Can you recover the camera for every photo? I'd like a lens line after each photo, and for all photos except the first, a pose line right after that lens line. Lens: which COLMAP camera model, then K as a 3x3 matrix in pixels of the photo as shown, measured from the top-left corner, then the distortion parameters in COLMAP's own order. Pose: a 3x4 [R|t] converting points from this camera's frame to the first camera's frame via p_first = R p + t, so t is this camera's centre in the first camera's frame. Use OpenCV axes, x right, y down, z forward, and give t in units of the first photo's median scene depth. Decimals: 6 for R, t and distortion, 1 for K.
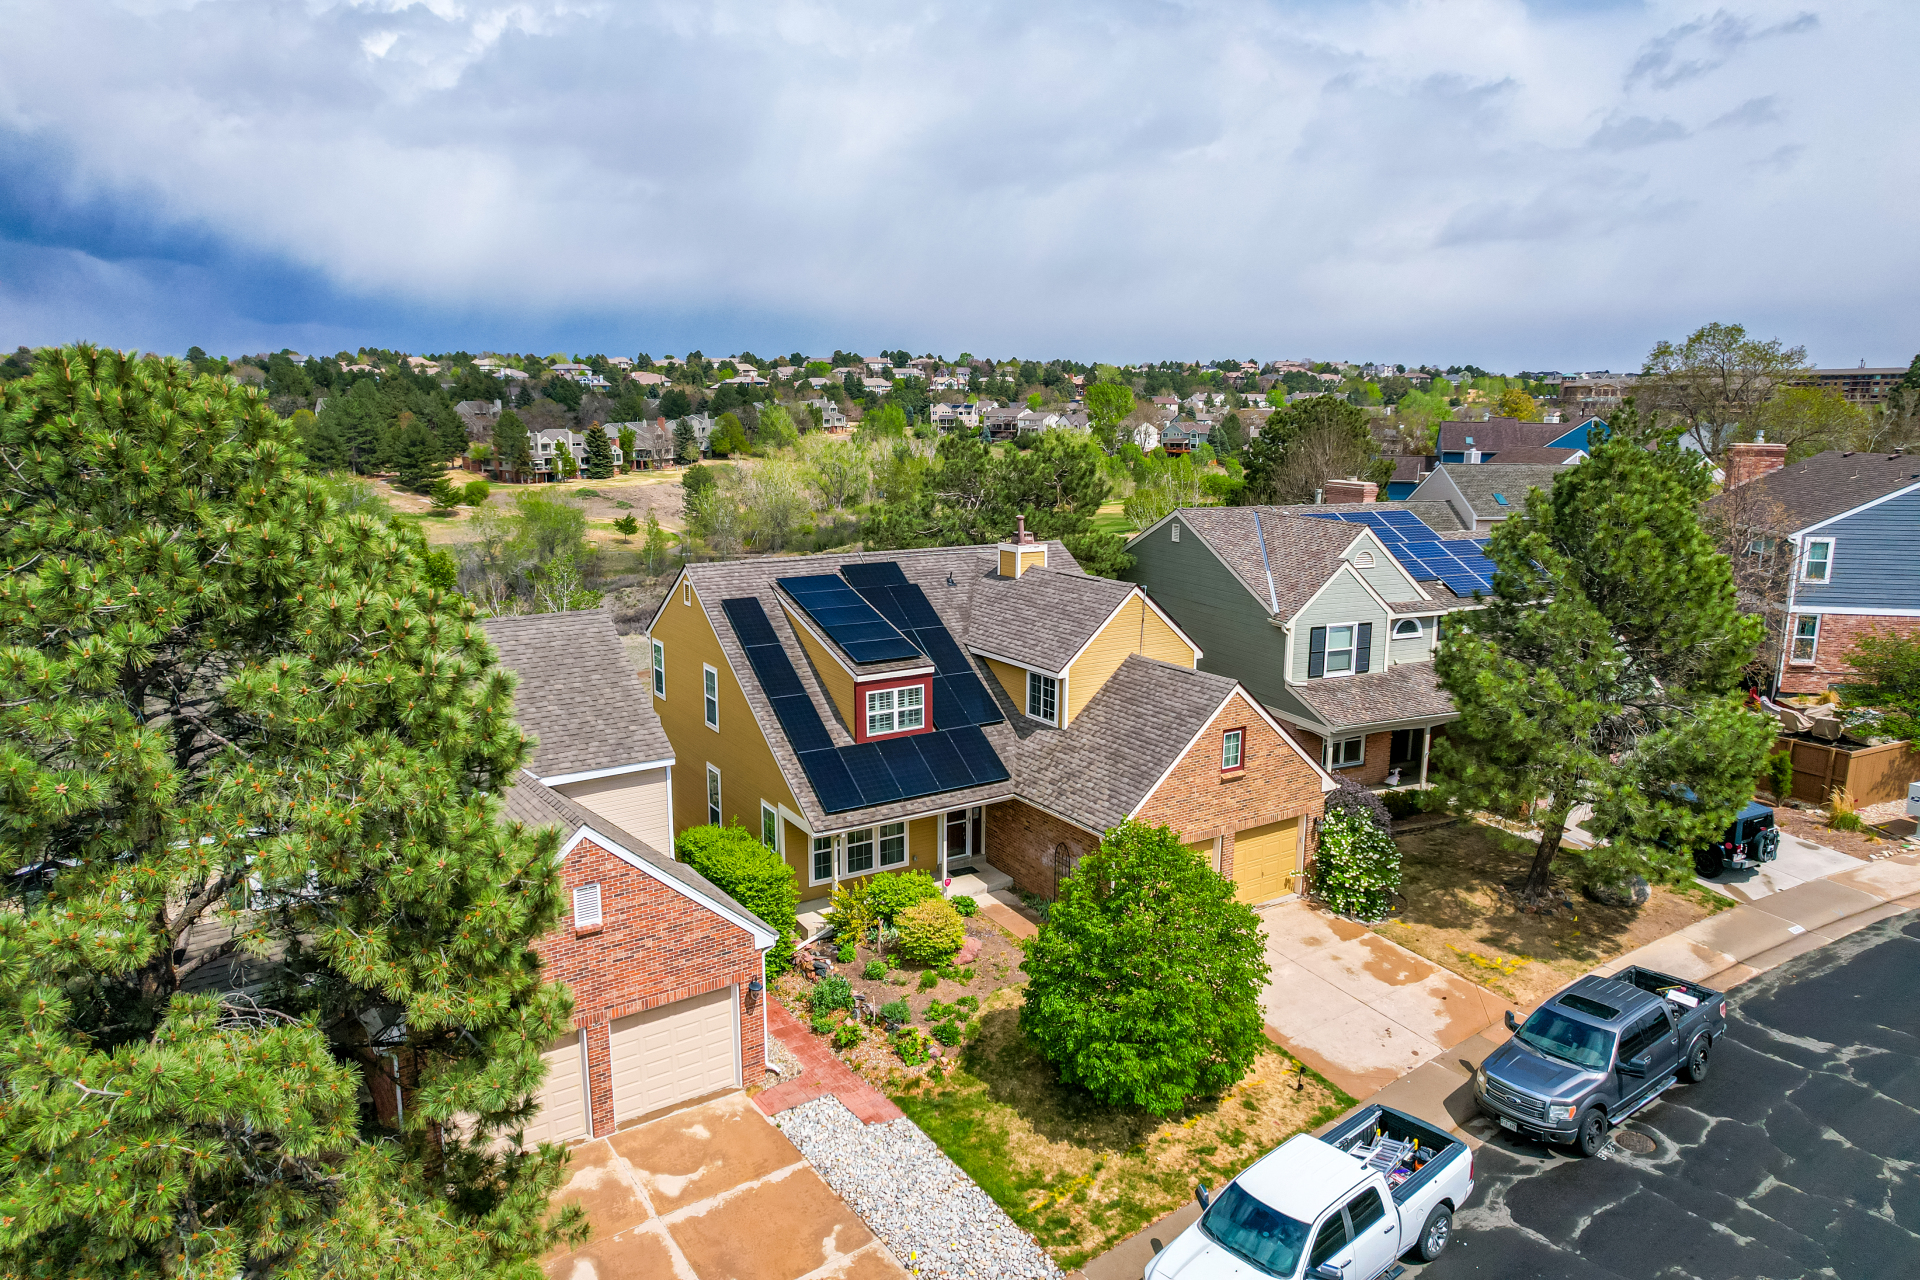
lens RADIAL K [[1226.2, 0, 962.4], [0, 1226.2, 638.0], [0, 0, 1]] dist [-0.067219, 0.060364]
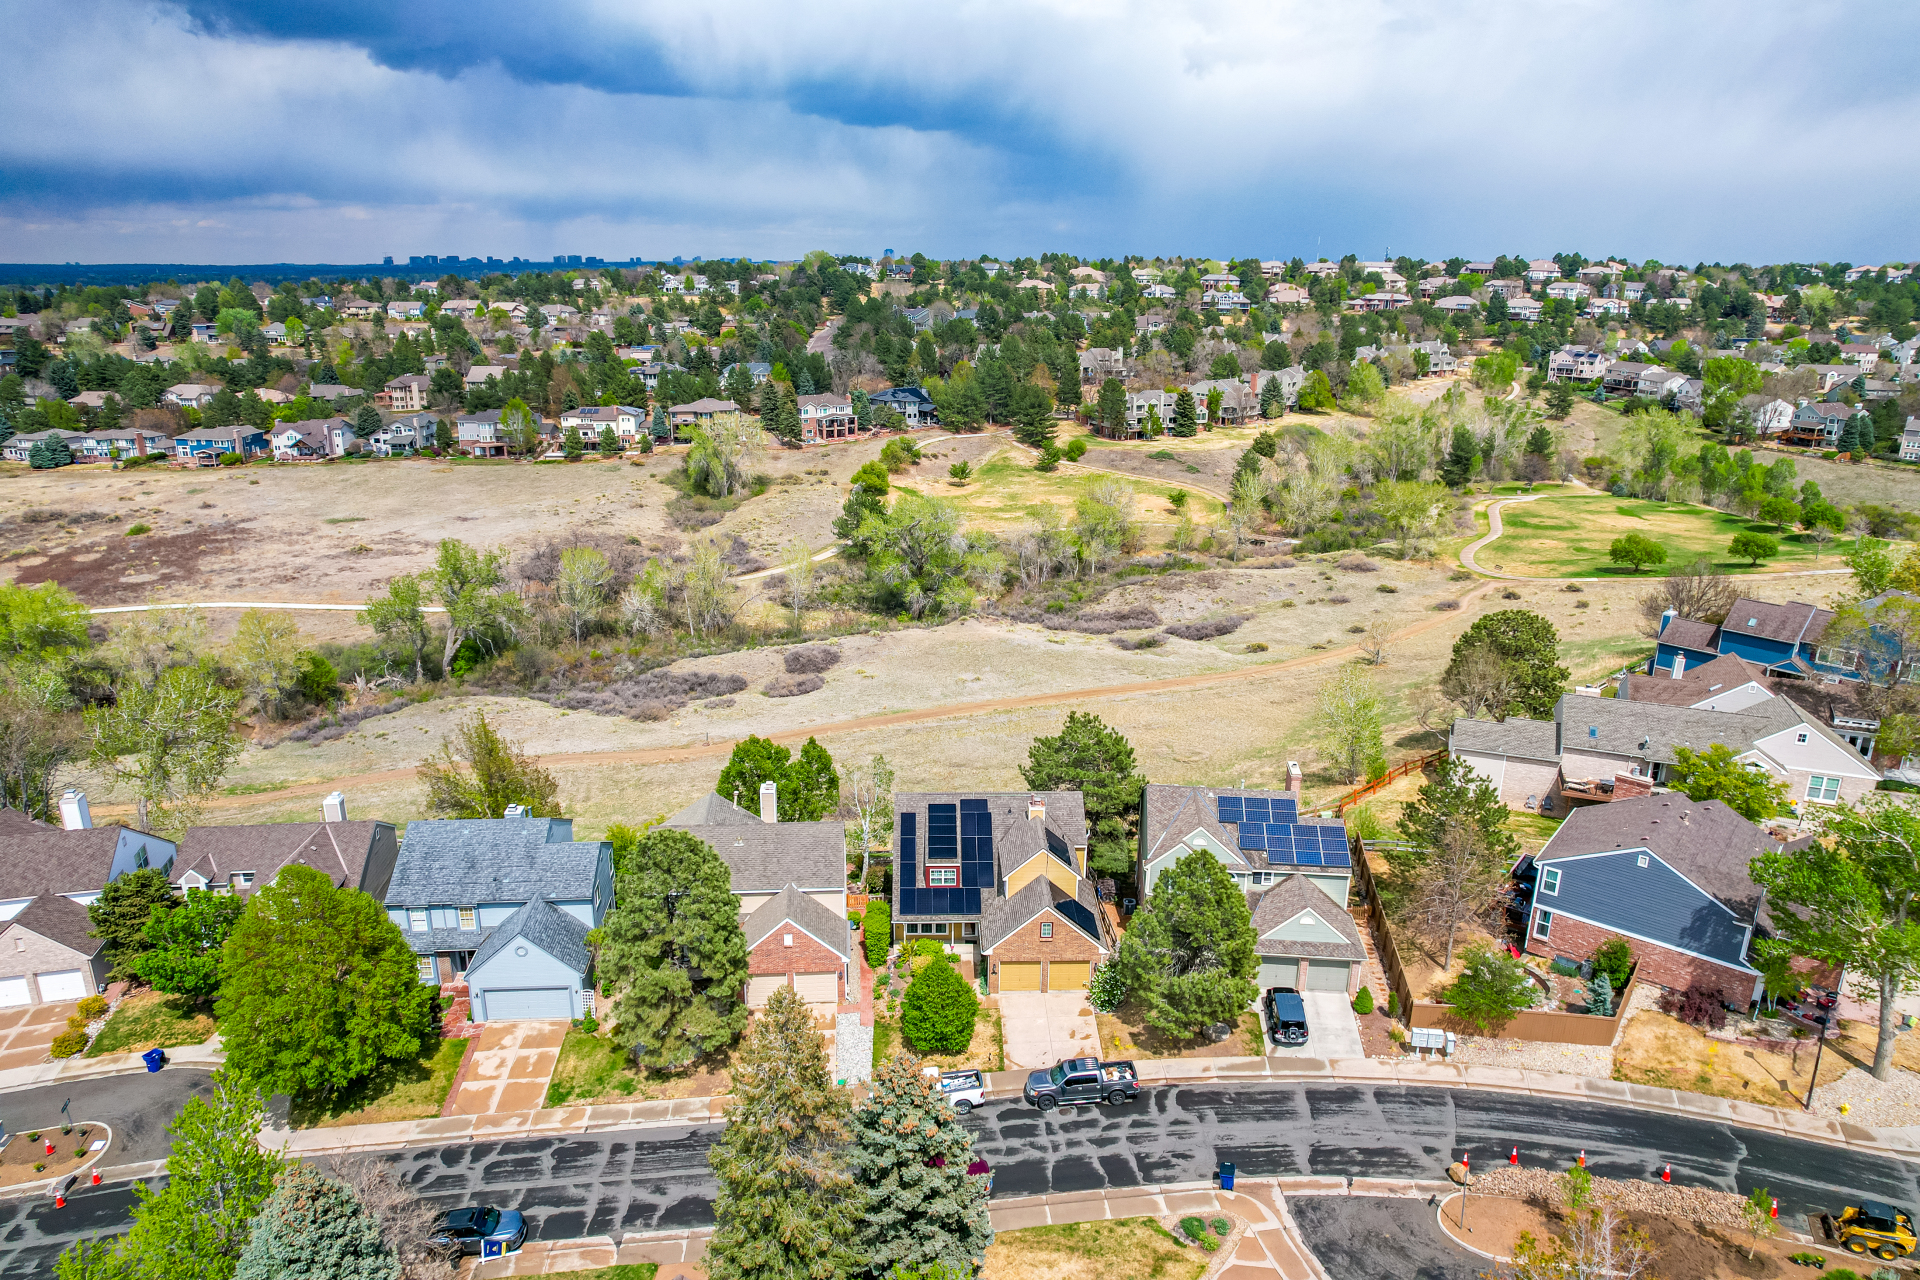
lens RADIAL K [[1226.2, 0, 962.4], [0, 1226.2, 638.0], [0, 0, 1]] dist [-0.067219, 0.060364]
pose [[0.859644, 0.153403, -0.487318, 0.129820], [-0.099200, 0.985821, 0.135335, -0.088486], [0.501170, -0.067998, 0.862673, -0.129571]]
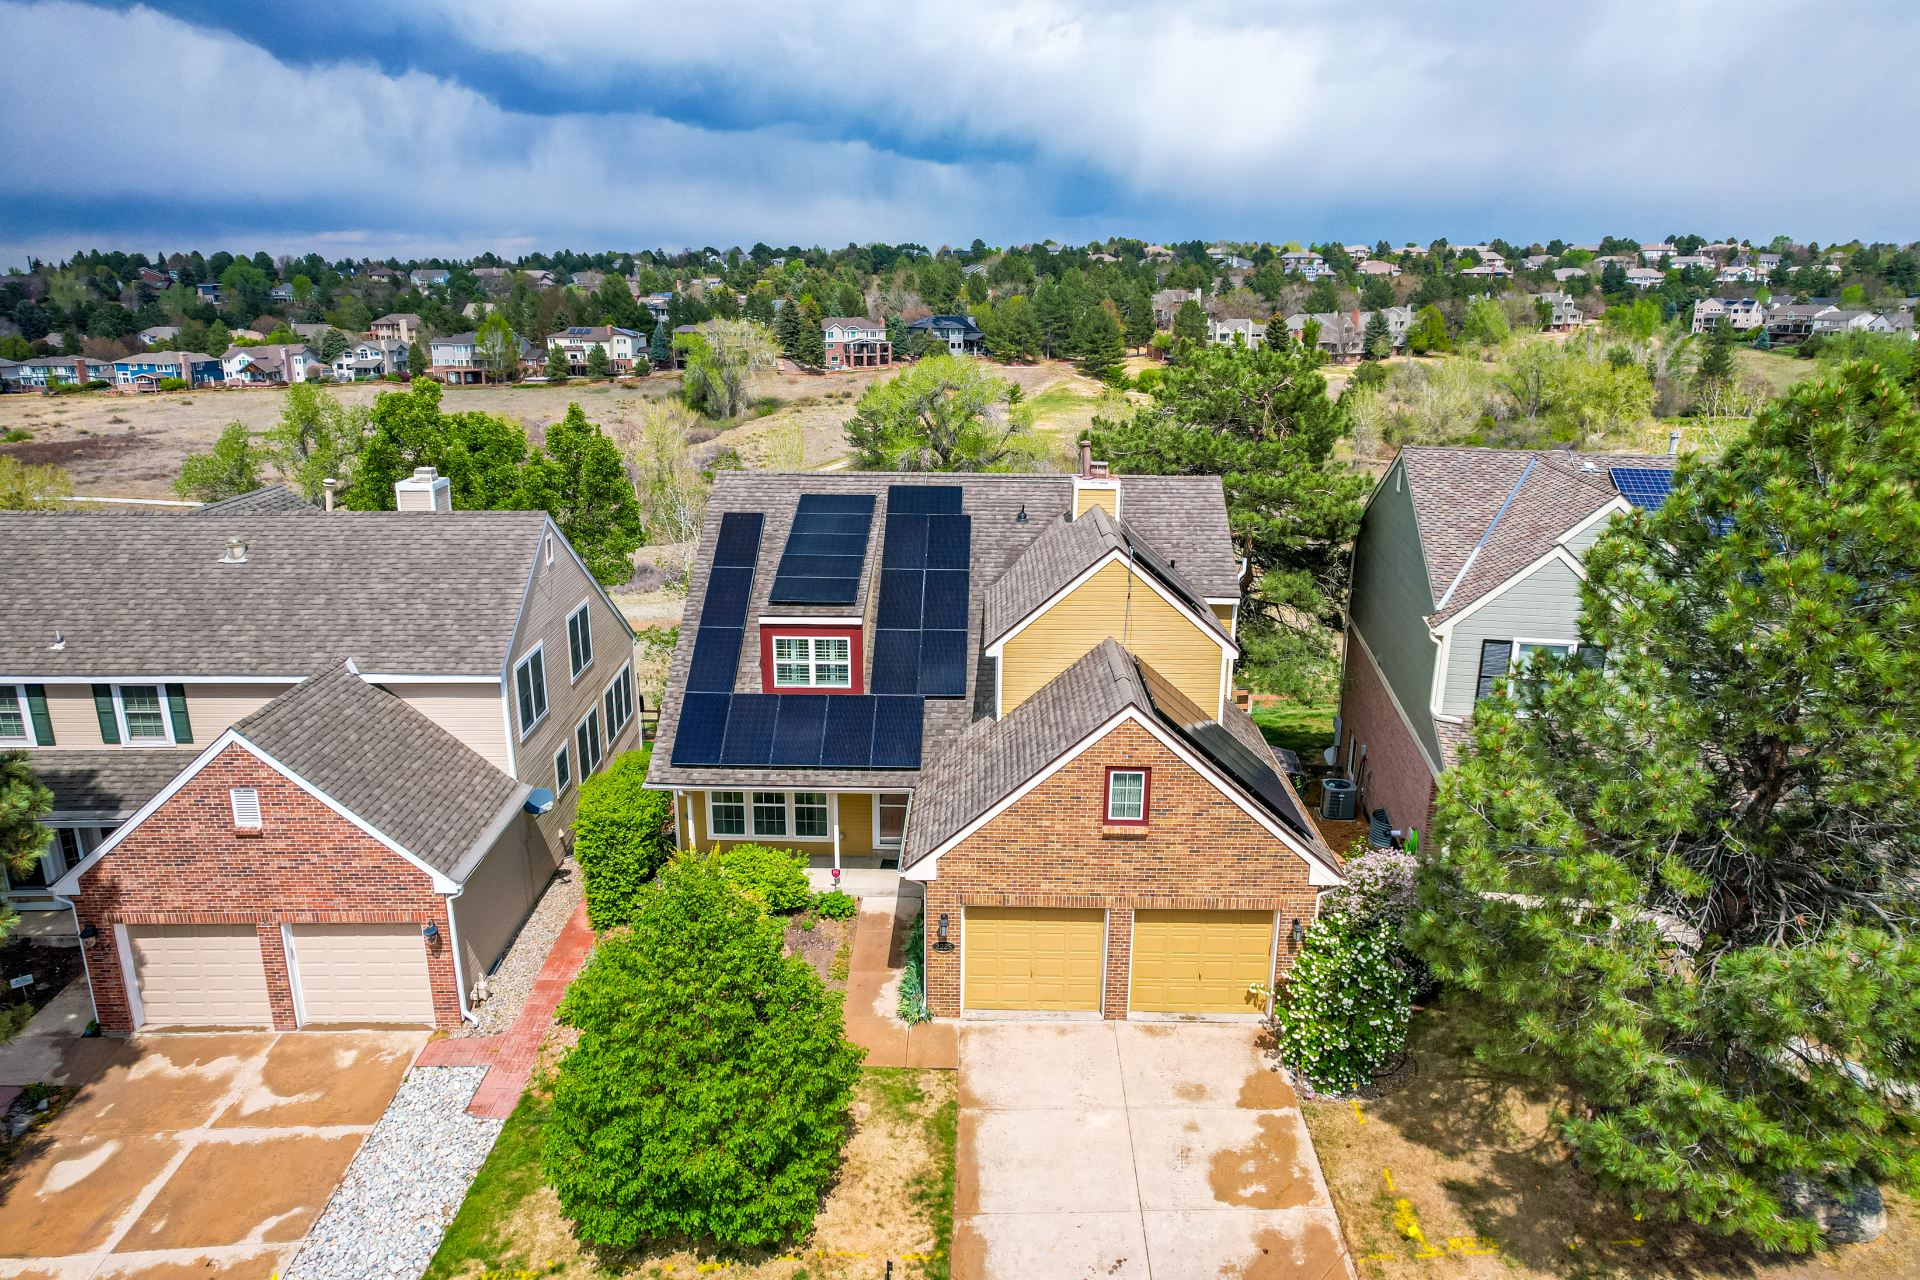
lens RADIAL K [[1226.2, 0, 962.4], [0, 1226.2, 638.0], [0, 0, 1]] dist [-0.067219, 0.060364]
pose [[0.831770, 0.152307, -0.533817, 0.054991], [-0.106007, 0.987508, 0.116577, -0.007740], [0.544904, -0.040377, 0.837526, 0.038943]]
